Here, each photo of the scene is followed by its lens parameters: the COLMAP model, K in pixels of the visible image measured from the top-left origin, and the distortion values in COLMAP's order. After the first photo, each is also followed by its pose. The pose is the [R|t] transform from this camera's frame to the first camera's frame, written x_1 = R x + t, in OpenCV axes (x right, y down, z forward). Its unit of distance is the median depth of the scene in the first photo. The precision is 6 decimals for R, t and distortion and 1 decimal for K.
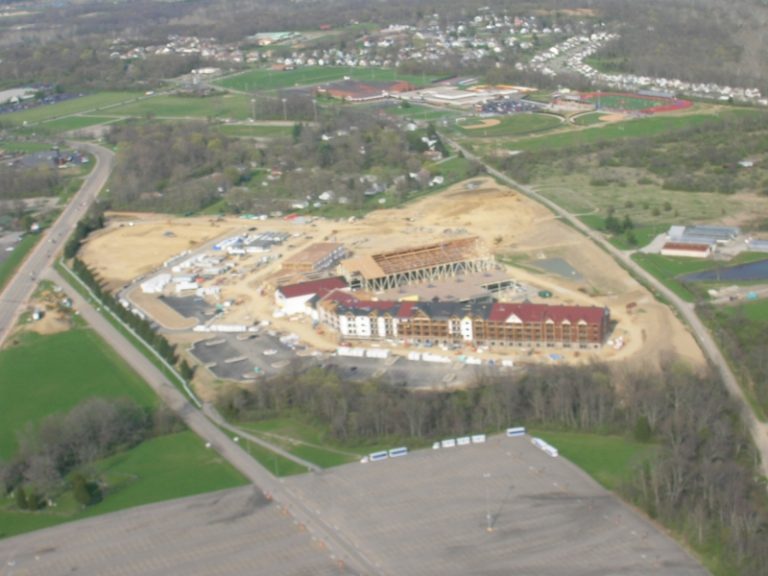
lens RADIAL K [[1505.0, 0, 383.7], [0, 1505.0, 288.2], [0, 0, 1]] dist [-0.091280, 0.000000]
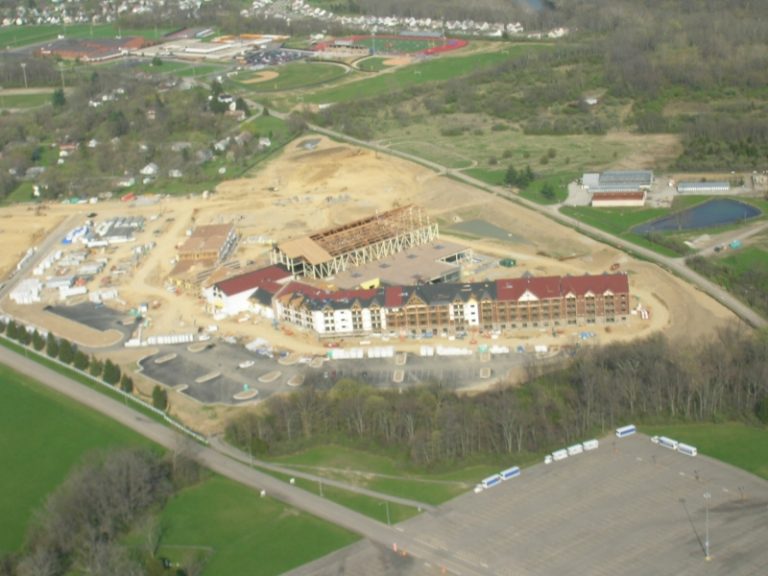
lens RADIAL K [[1505.0, 0, 385.9], [0, 1505.0, 285.6], [0, 0, 1]] dist [-0.091280, 0.000000]
pose [[0.959654, -0.097178, 0.263856, -0.202805], [0.088542, 0.995080, 0.044454, -0.029036], [-0.266878, -0.019298, 0.963537, 0.162809]]
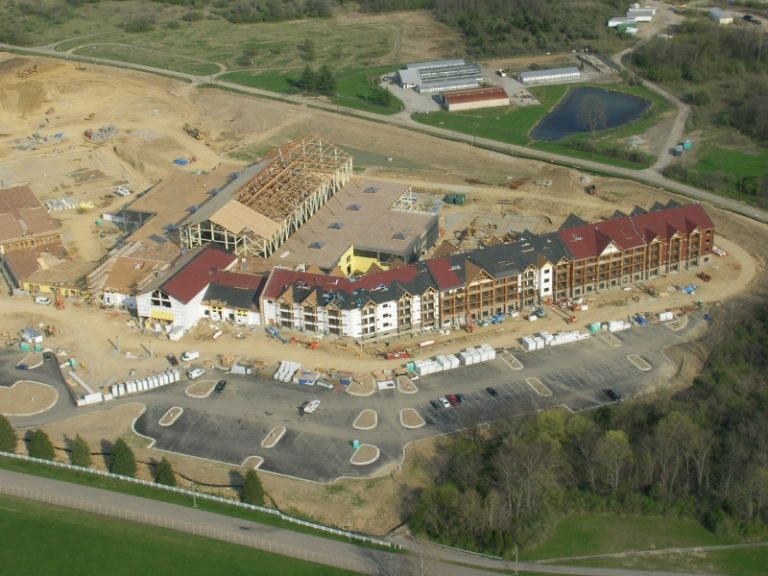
lens RADIAL K [[1505.0, 0, 377.9], [0, 1505.0, 284.7], [0, 0, 1]] dist [-0.091280, 0.000000]
pose [[0.703233, -0.255656, 0.663403, -0.397411], [0.161288, 0.966148, 0.201354, -0.105640], [-0.692423, -0.034600, 0.720662, 0.532352]]
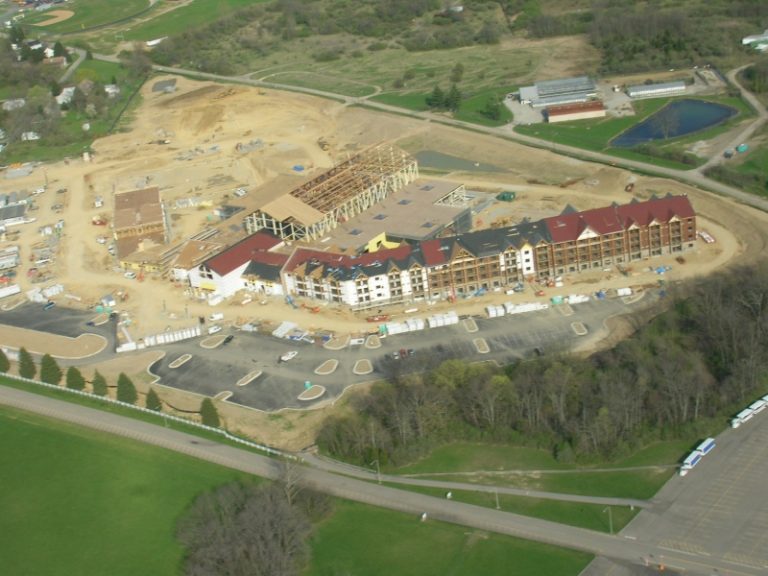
lens RADIAL K [[1505.0, 0, 387.1], [0, 1505.0, 295.3], [0, 0, 1]] dist [-0.091280, 0.000000]
pose [[0.859325, -0.233262, 0.455136, -0.324269], [0.192557, 0.972010, 0.134606, -0.065042], [-0.473795, -0.028031, 0.880189, 0.339838]]
